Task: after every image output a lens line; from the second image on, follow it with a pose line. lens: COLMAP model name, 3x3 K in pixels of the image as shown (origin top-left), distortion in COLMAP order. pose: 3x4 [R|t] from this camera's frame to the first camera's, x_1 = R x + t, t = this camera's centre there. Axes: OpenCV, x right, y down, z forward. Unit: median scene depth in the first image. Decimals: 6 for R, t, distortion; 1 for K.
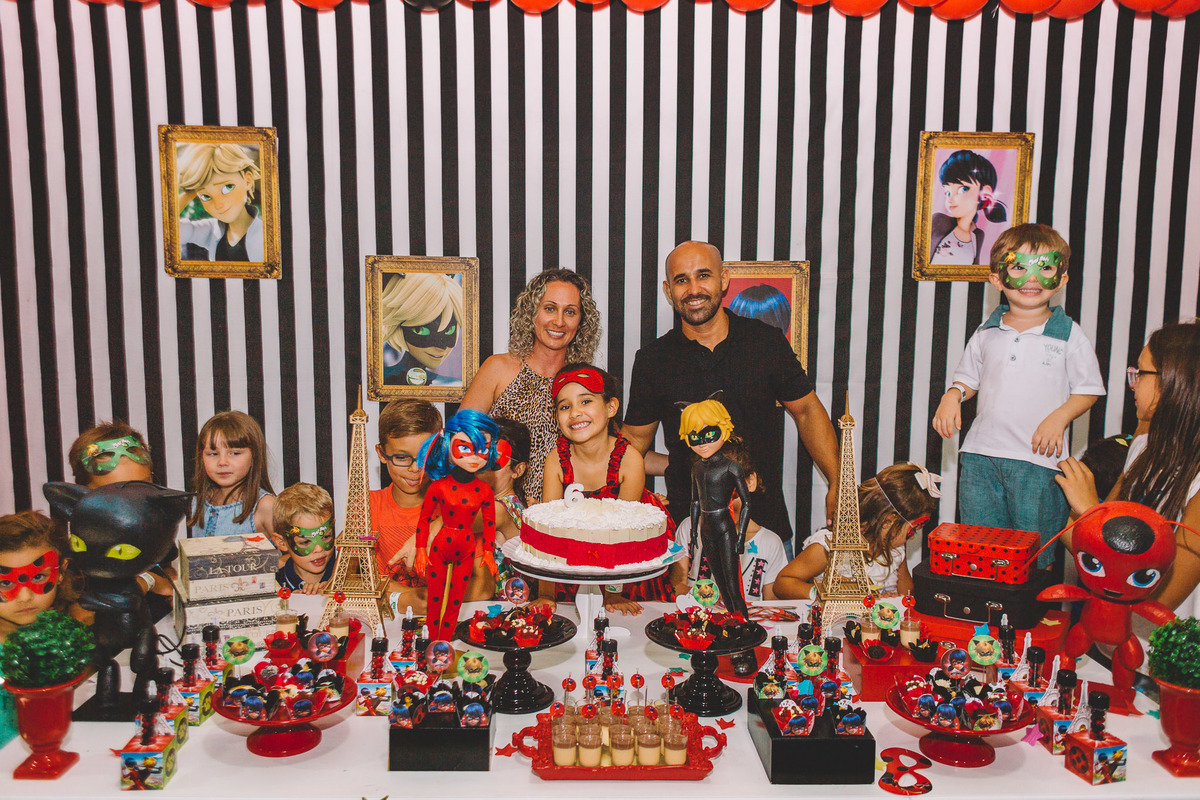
lens RADIAL K [[978.6, 0, 593.2], [0, 978.6, 414.8], [0, 0, 1]] dist [0.038147, -0.009217]
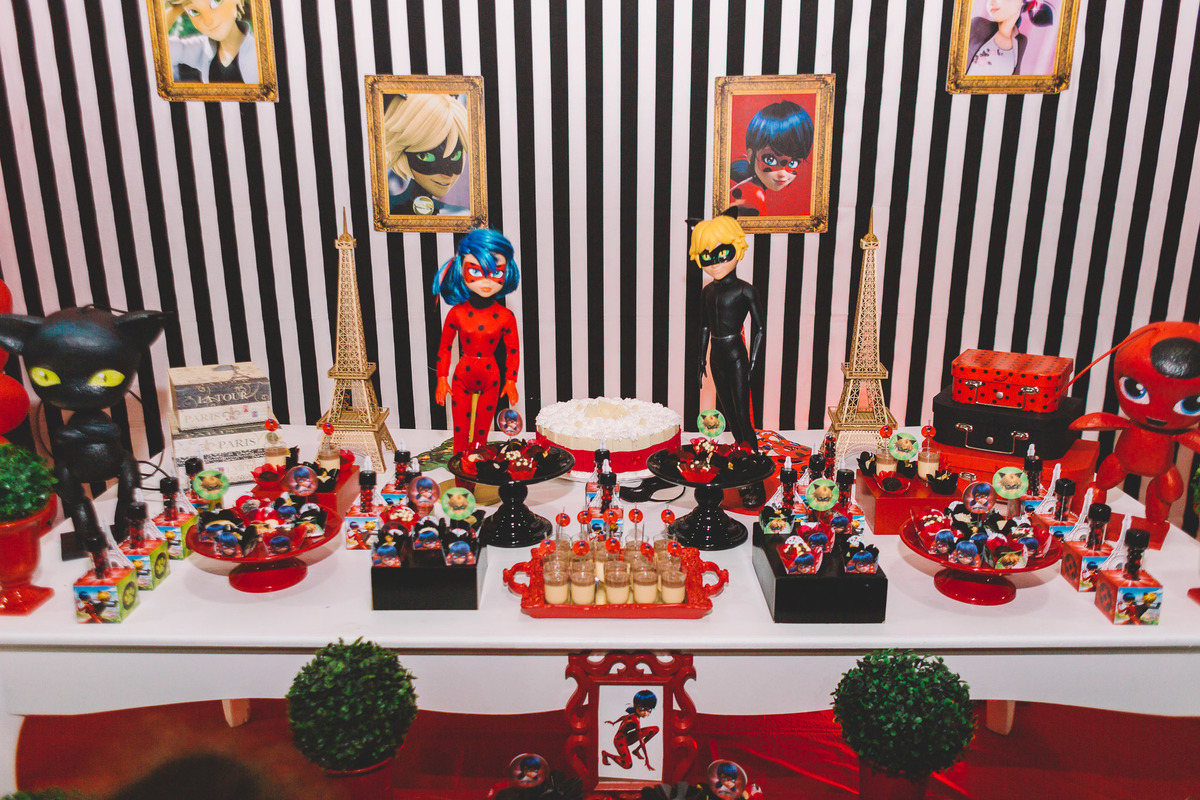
lens RADIAL K [[915.3, 0, 595.9], [0, 915.3, 399.2], [0, 0, 1]] dist [0.034540, -0.008860]
pose [[0.999459, -0.003968, -0.032644, 0.033709], [0.008899, 0.988291, 0.152321, 0.023758], [0.031657, -0.152529, 0.987792, 0.134750]]
